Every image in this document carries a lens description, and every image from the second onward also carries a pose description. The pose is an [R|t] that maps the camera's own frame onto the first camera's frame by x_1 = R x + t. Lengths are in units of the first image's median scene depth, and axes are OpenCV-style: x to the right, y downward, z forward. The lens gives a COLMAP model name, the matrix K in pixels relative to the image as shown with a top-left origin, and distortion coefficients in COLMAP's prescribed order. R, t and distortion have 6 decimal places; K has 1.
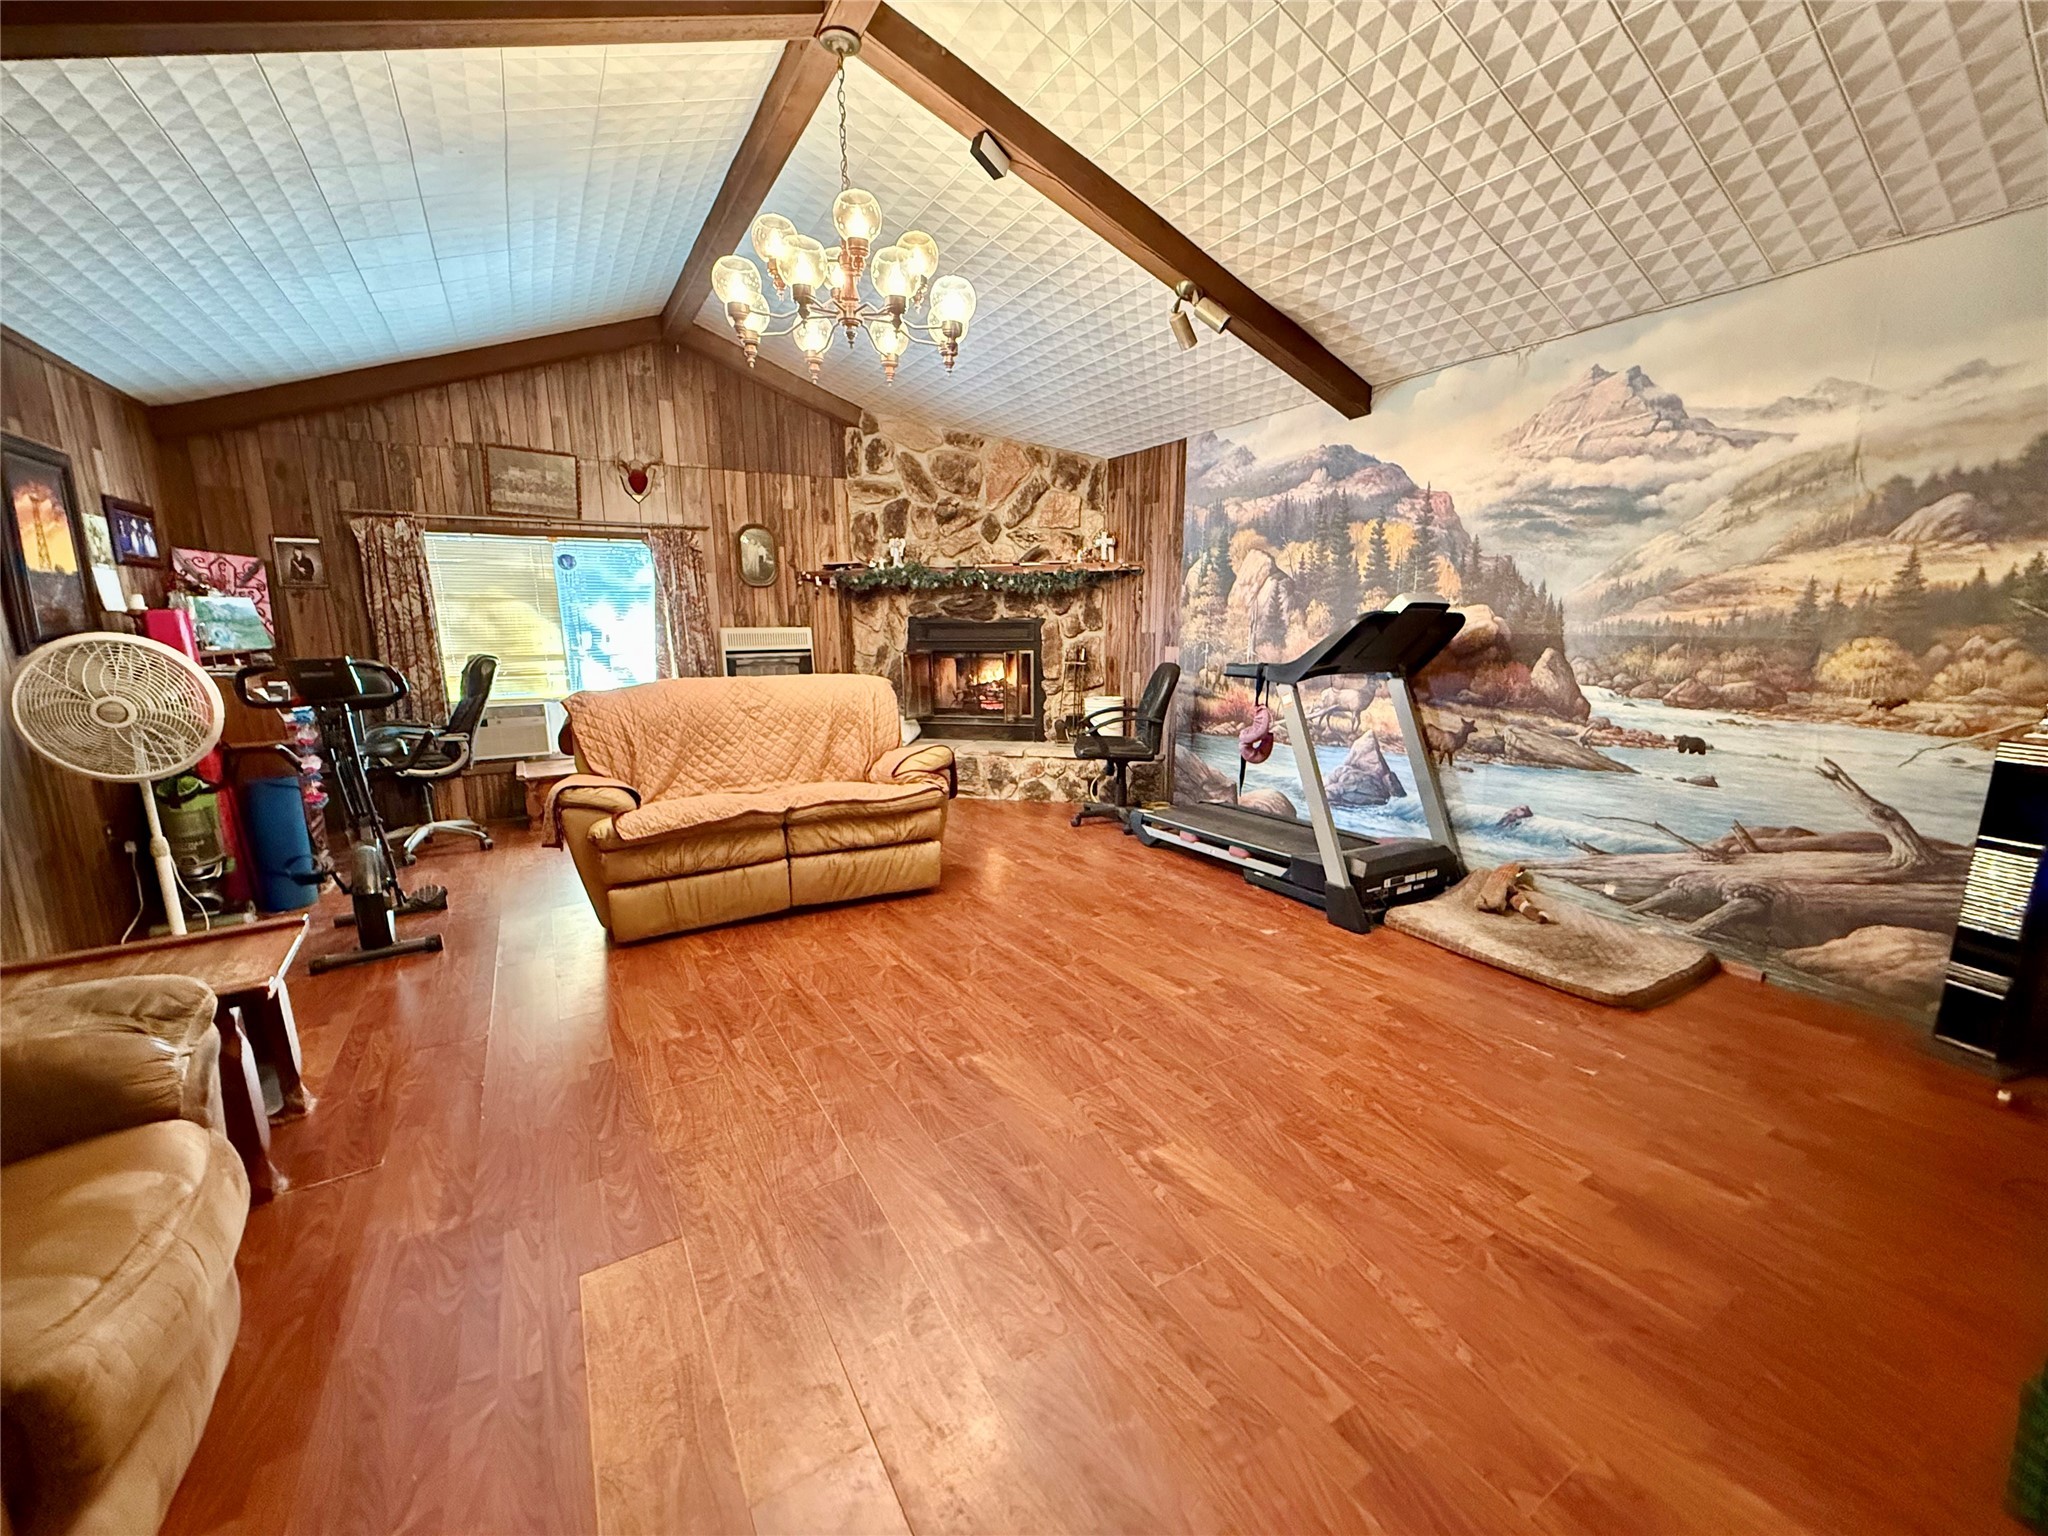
lens RADIAL K [[807.3, 0, 1023.0], [0, 807.3, 770.4], [0, 0, 1]] dist [-0.003708, 0.000645]
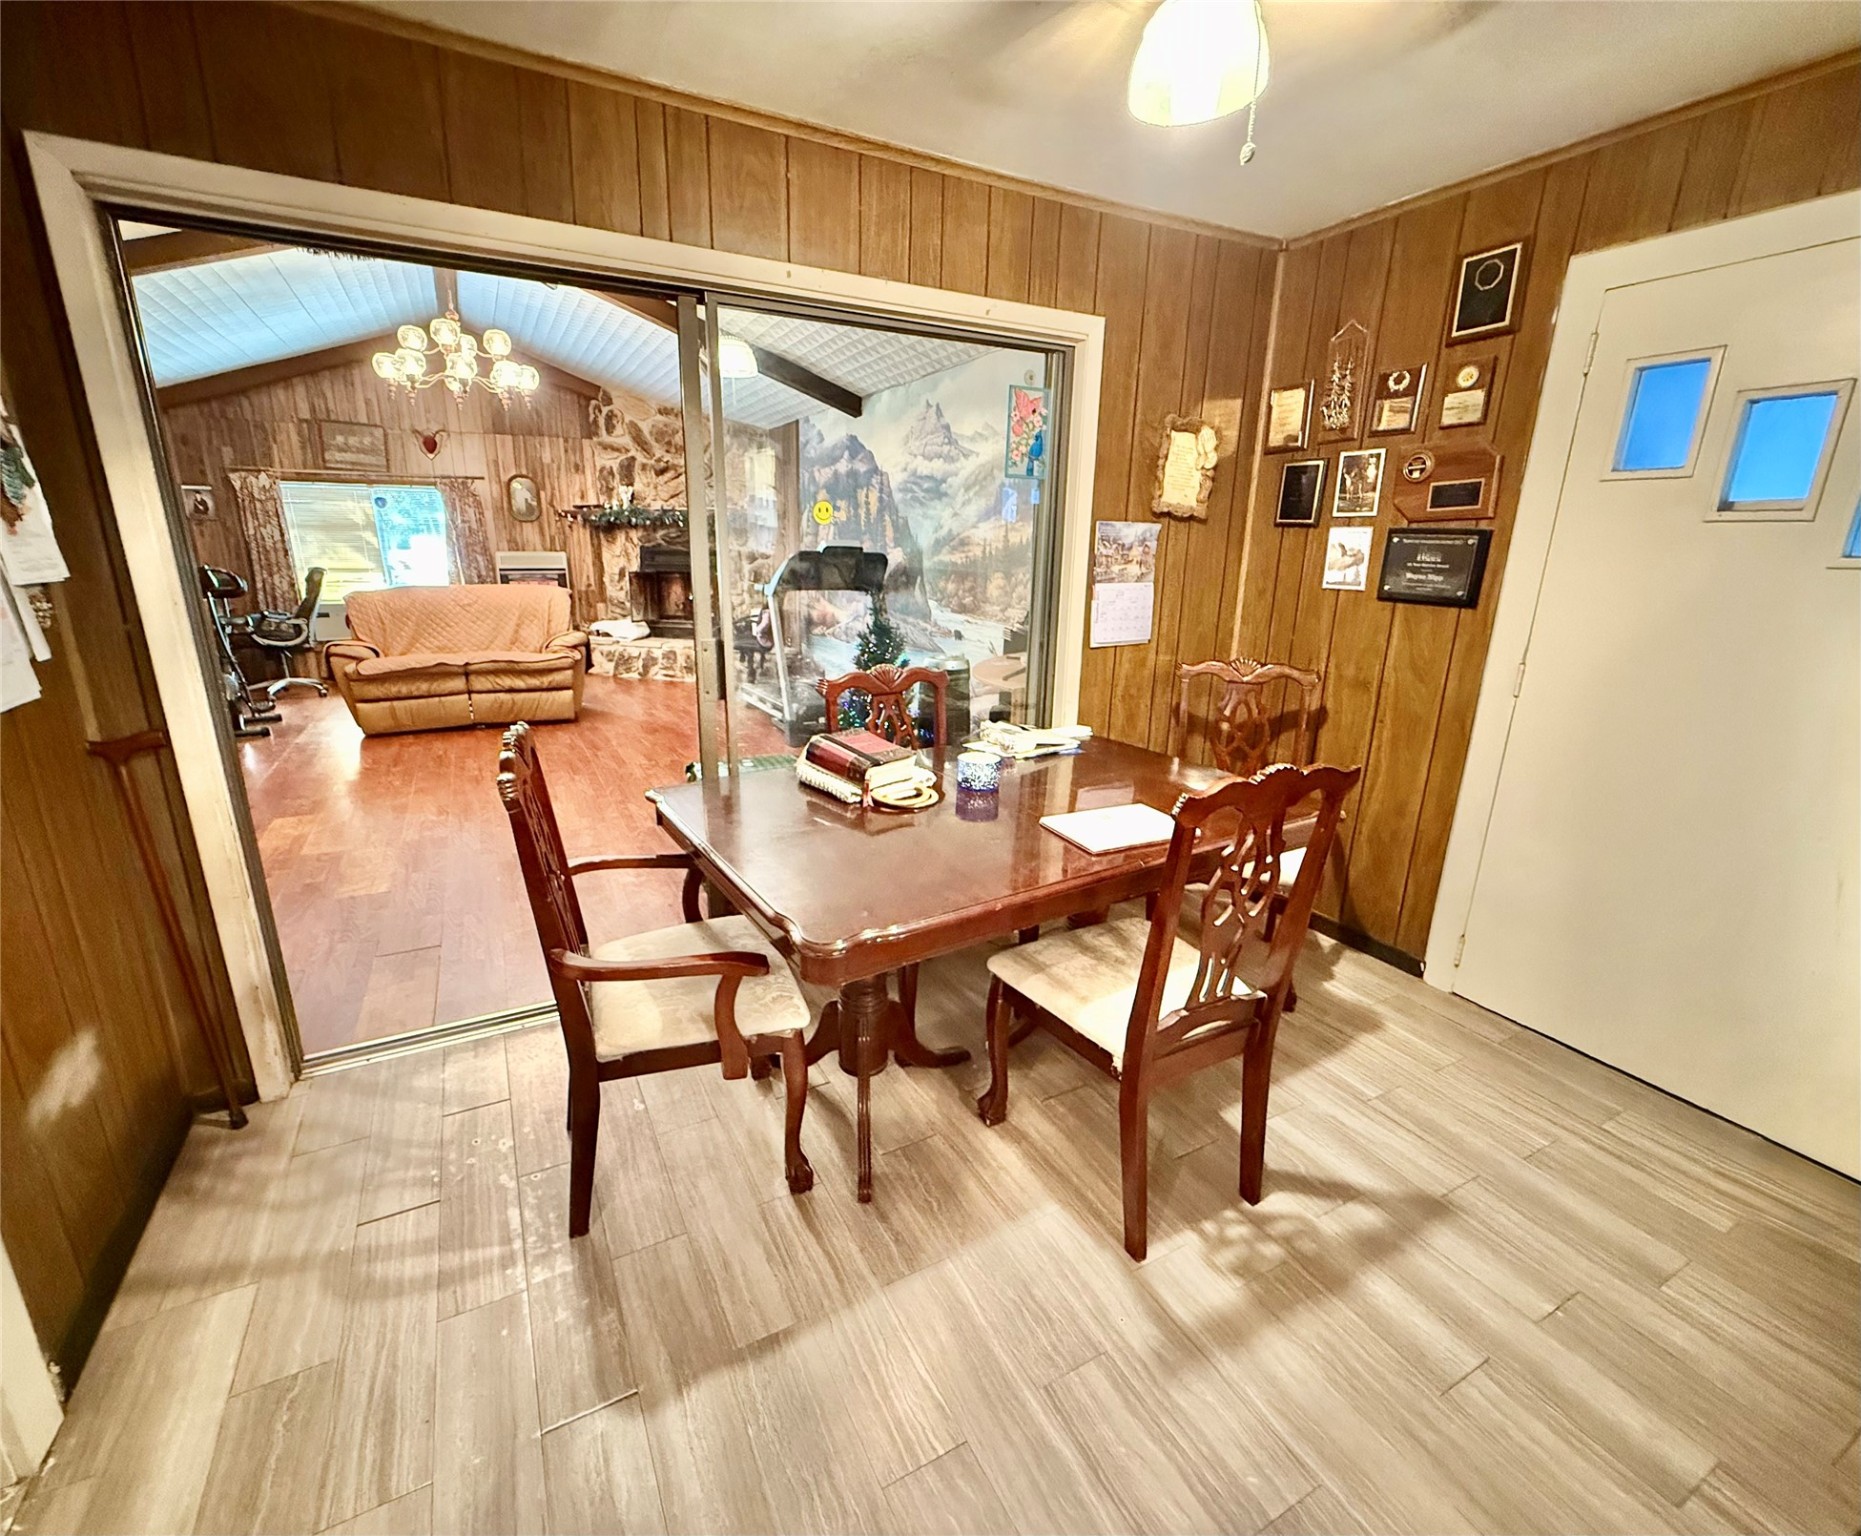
lens RADIAL K [[801.7, 0, 894.8], [0, 801.7, 767.6], [0, 0, 1]] dist [-0.000642, -0.000167]
pose [[0.997351, 0.036466, -0.062932, 0.502109], [-0.030792, 0.995566, 0.088880, 0.061749], [0.065894, -0.086706, 0.994052, -0.439321]]
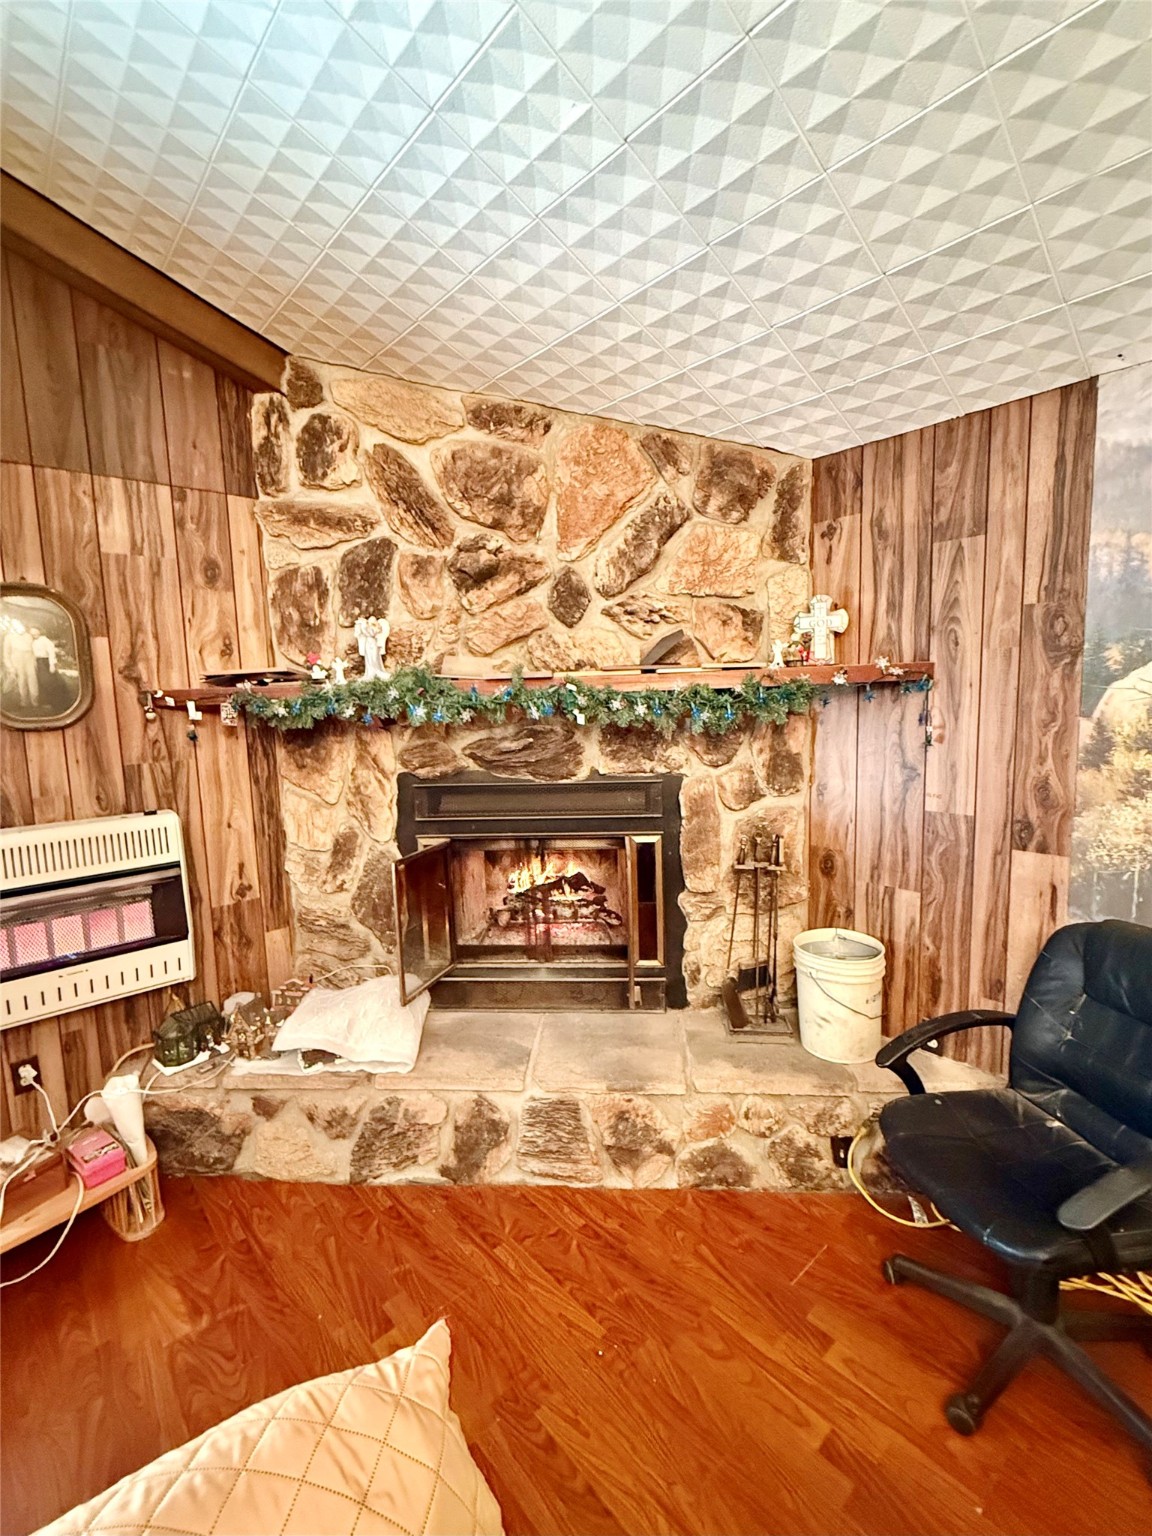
lens RADIAL K [[644.7, 0, 587.4], [0, 644.7, 766.3], [0, 0, 1]] dist [-0.016767, -0.000437]
pose [[0.980778, -0.043778, 0.190154, -0.135836], [0.057510, 0.996074, -0.067306, -0.213207], [-0.186461, 0.076948, 0.979444, 0.778761]]
